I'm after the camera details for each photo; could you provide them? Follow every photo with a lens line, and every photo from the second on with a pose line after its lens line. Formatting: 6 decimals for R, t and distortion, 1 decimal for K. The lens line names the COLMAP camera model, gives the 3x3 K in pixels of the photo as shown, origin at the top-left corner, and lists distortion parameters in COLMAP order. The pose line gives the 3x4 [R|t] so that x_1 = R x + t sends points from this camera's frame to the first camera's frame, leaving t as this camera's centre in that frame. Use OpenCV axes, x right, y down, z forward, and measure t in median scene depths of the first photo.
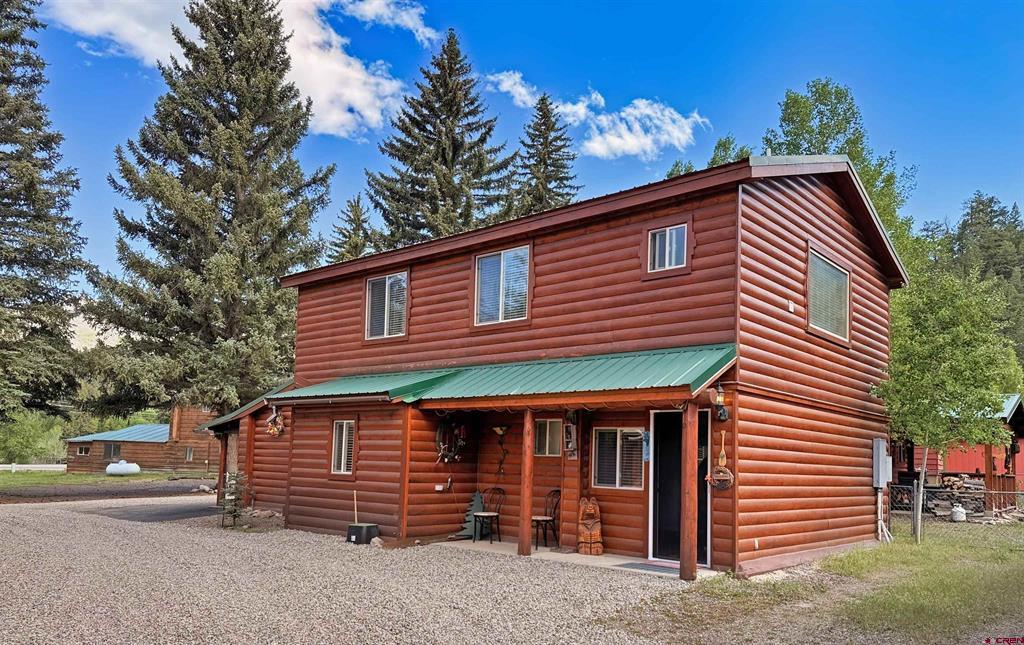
lens RADIAL K [[759.1, 0, 513.8], [0, 759.1, 402.0], [0, 0, 1]] dist [0.158348, -0.288939]
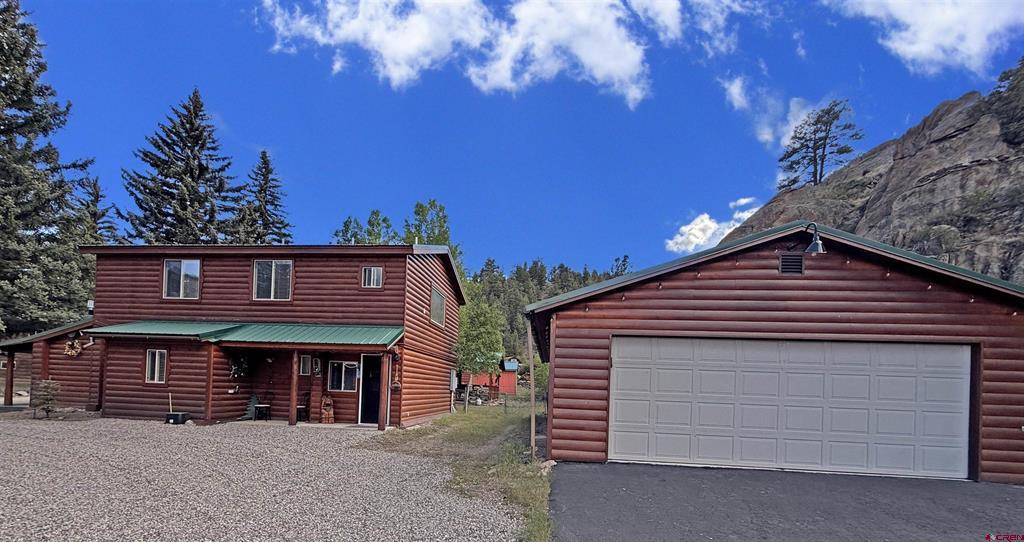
lens RADIAL K [[405.5, 0, 513.2], [0, 405.5, 383.4], [0, 0, 1]] dist [-0.000599, 0.000041]
pose [[0.817096, 0.008434, 0.576440, -0.103513], [-0.058772, 0.995902, 0.068737, -0.008076], [-0.573498, -0.090043, 0.814243, -0.128219]]
